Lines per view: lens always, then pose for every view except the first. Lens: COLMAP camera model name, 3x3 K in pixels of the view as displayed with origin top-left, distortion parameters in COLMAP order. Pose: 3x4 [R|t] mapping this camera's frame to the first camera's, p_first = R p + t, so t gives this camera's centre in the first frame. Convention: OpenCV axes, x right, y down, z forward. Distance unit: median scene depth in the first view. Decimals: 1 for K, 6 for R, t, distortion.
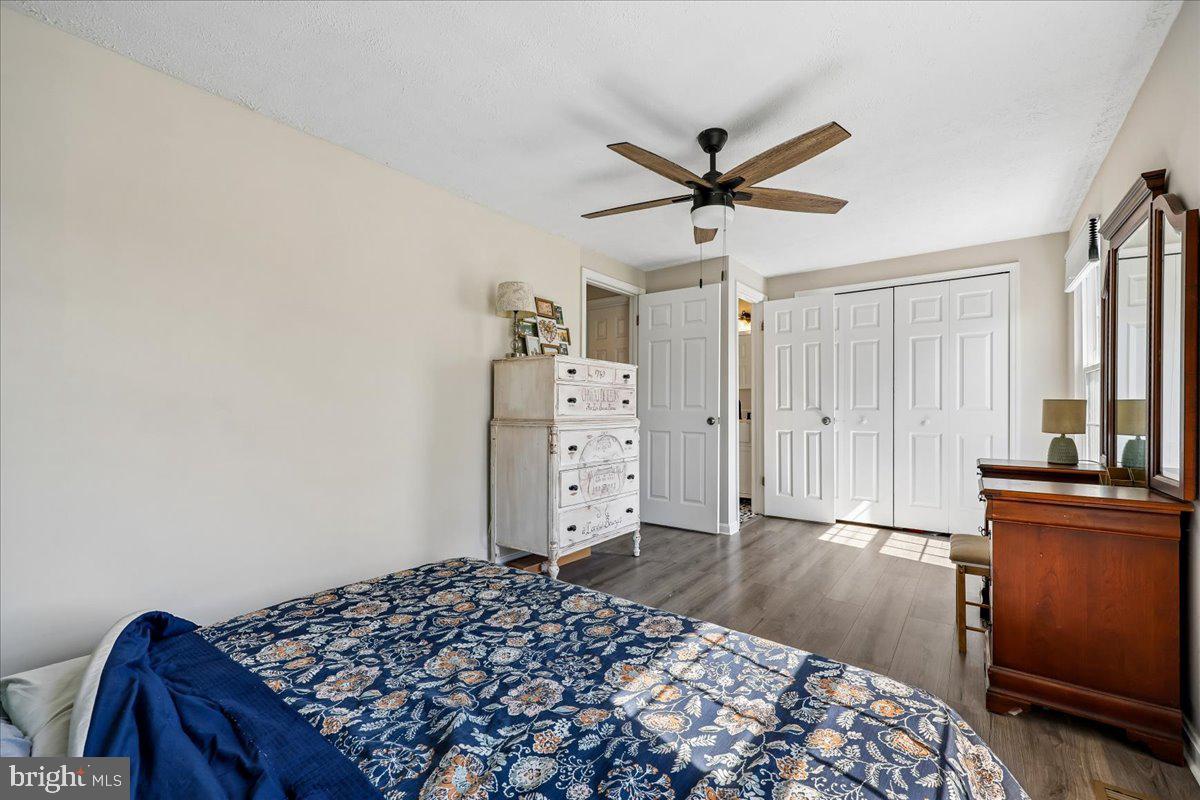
lens RADIAL K [[486.4, 0, 608.4], [0, 486.4, 404.1], [0, 0, 1]] dist [0.002105, 0.000349]
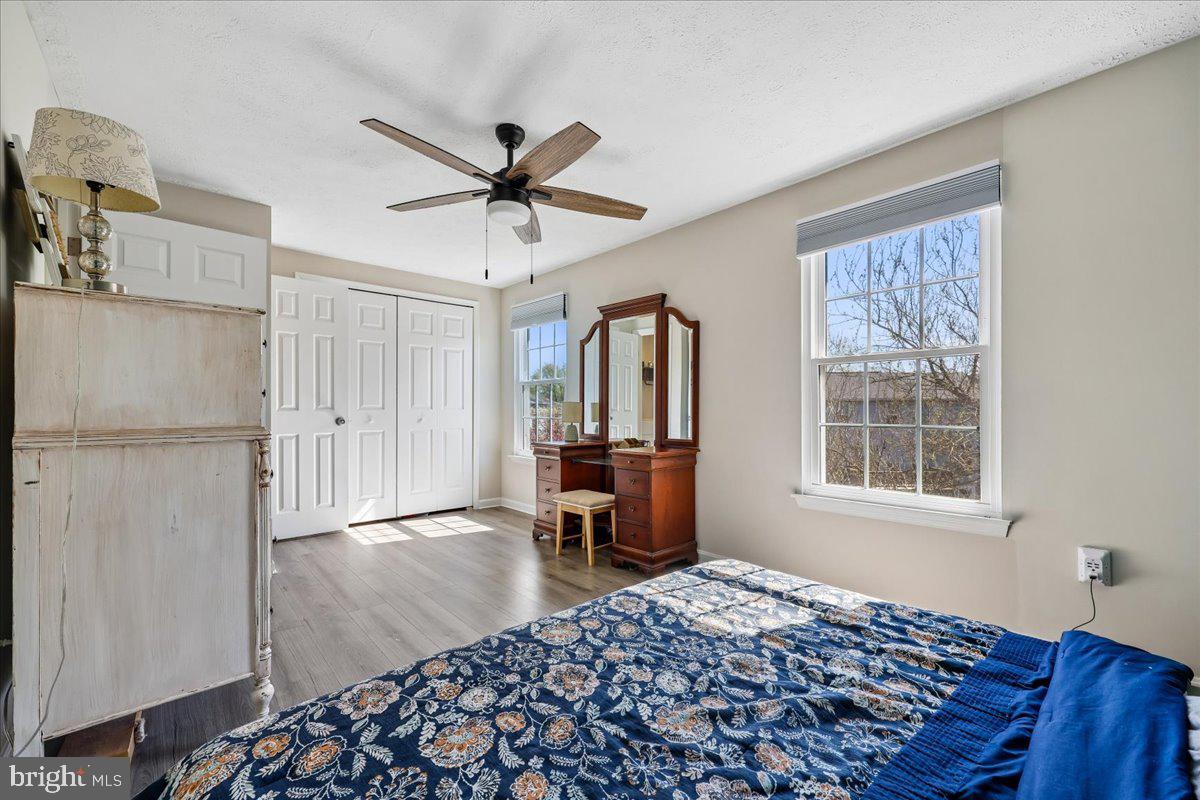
lens RADIAL K [[486.4, 0, 608.4], [0, 486.4, 404.1], [0, 0, 1]] dist [0.002105, 0.000349]
pose [[0.194527, 0.008939, 0.980856, -0.860480], [-0.006055, 0.999950, -0.007912, 0.013412], [-0.980878, -0.004400, 0.194572, 0.733214]]
